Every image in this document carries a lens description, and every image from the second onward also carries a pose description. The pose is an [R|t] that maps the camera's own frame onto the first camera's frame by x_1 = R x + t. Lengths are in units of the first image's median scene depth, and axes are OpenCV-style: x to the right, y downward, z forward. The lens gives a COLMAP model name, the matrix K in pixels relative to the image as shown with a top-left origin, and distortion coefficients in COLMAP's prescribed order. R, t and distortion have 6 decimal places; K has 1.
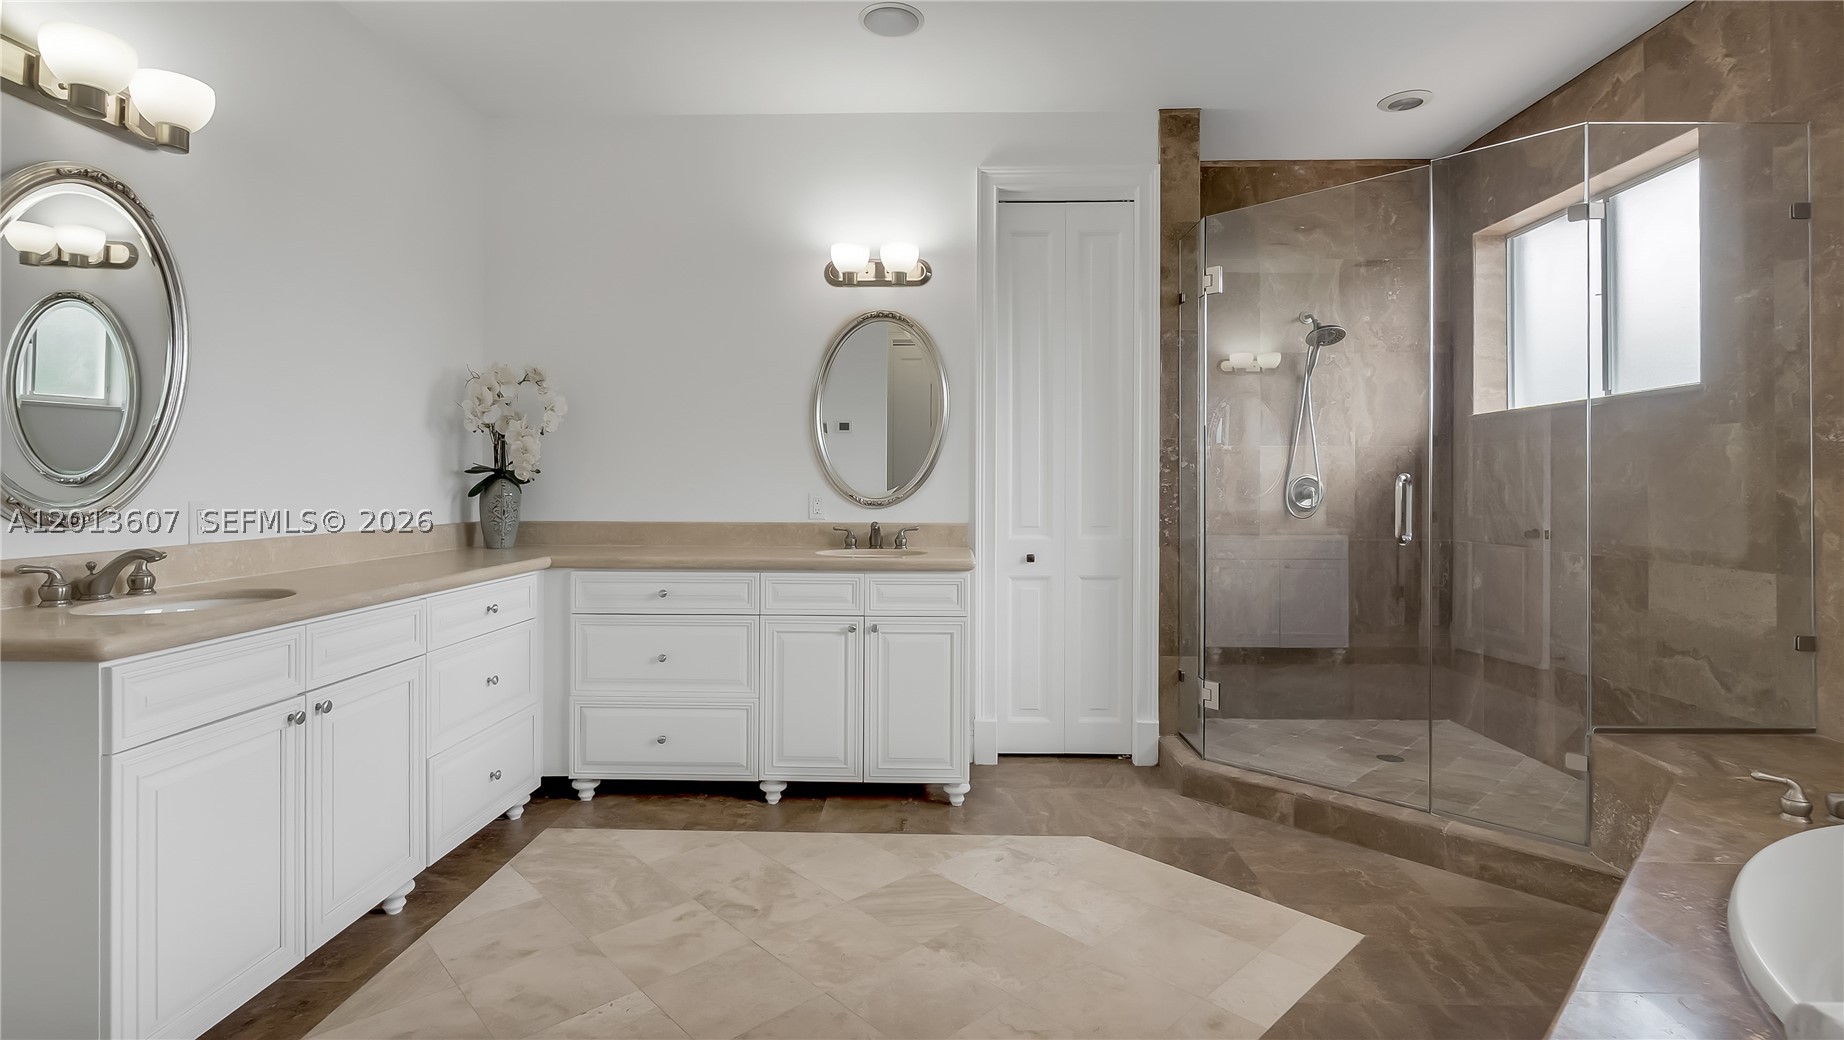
lens RADIAL K [[857.9, 0, 931.6], [0, 857.9, 484.4], [0, 0, 1]] dist [-0.007862, 0.001086]
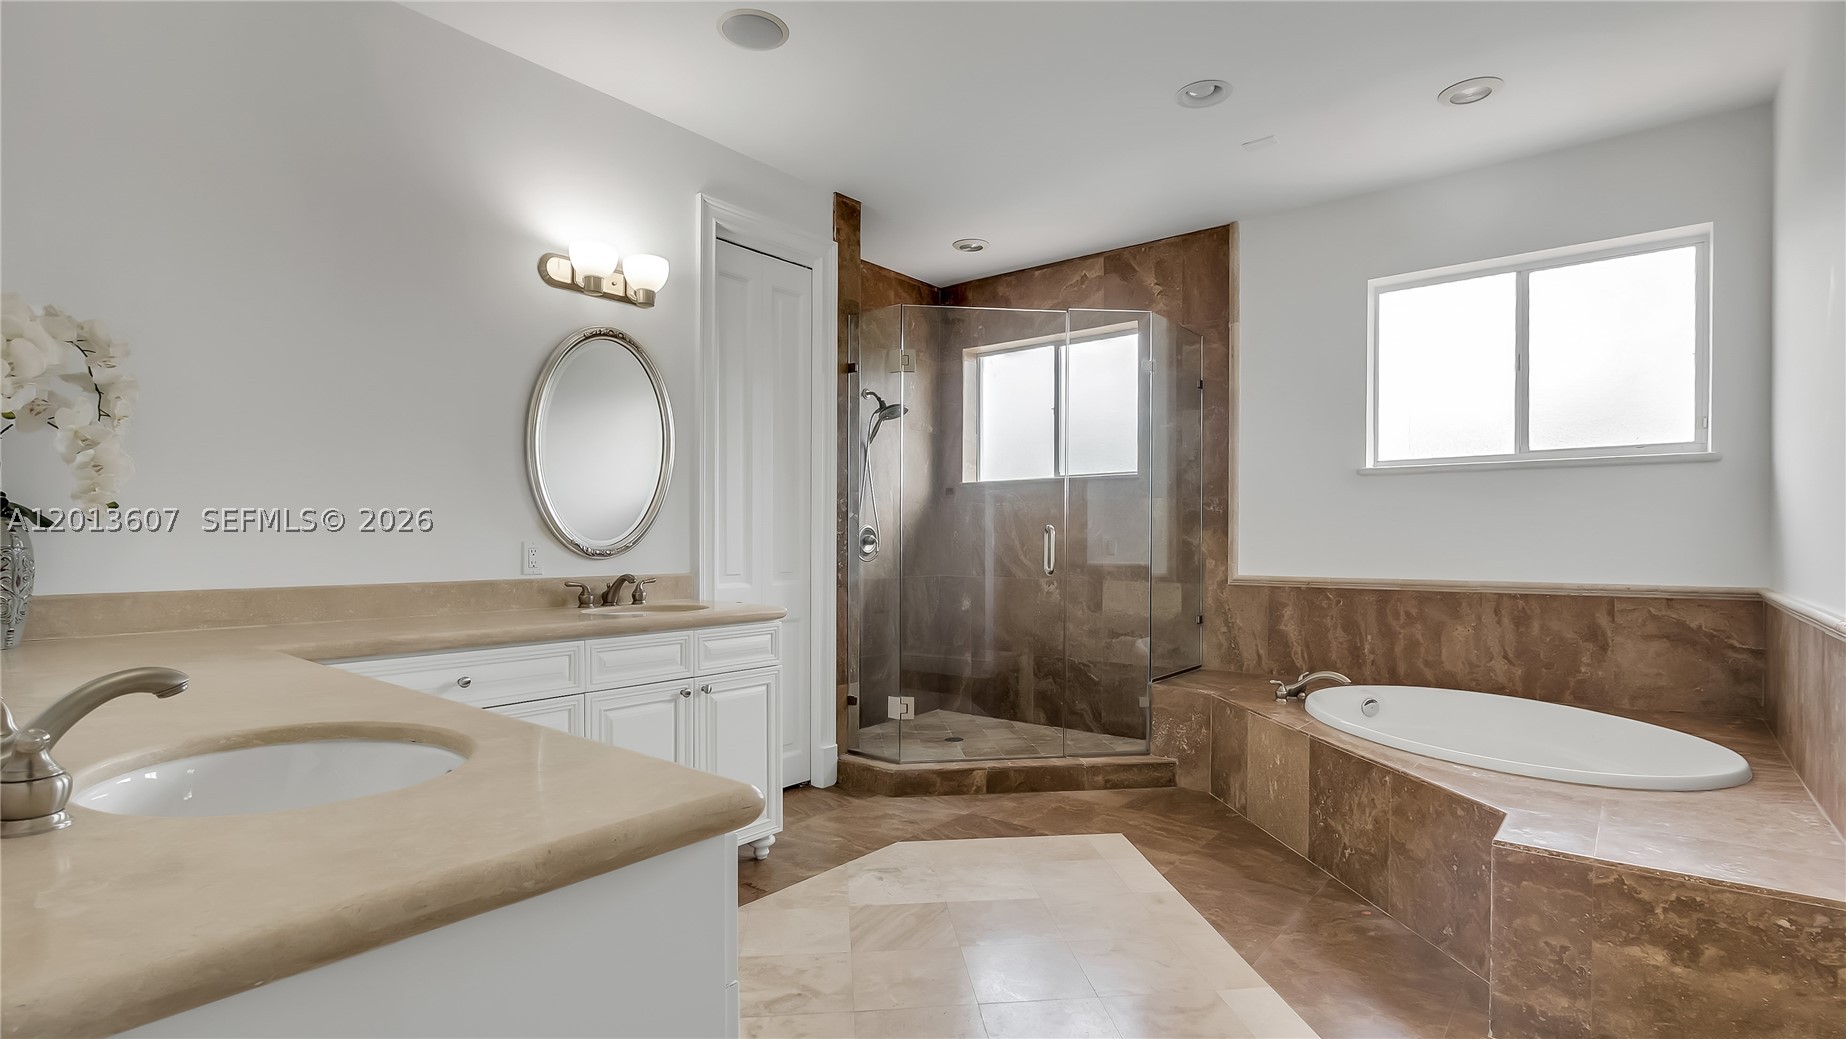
lens RADIAL K [[858.8, 0, 949.9], [0, 858.8, 553.5], [0, 0, 1]] dist [-0.007862, 0.001086]
pose [[0.606777, -0.016009, 0.794711, -0.624453], [-0.001872, 0.999766, 0.021570, 0.003631], [-0.794870, -0.014576, 0.606605, 0.241406]]
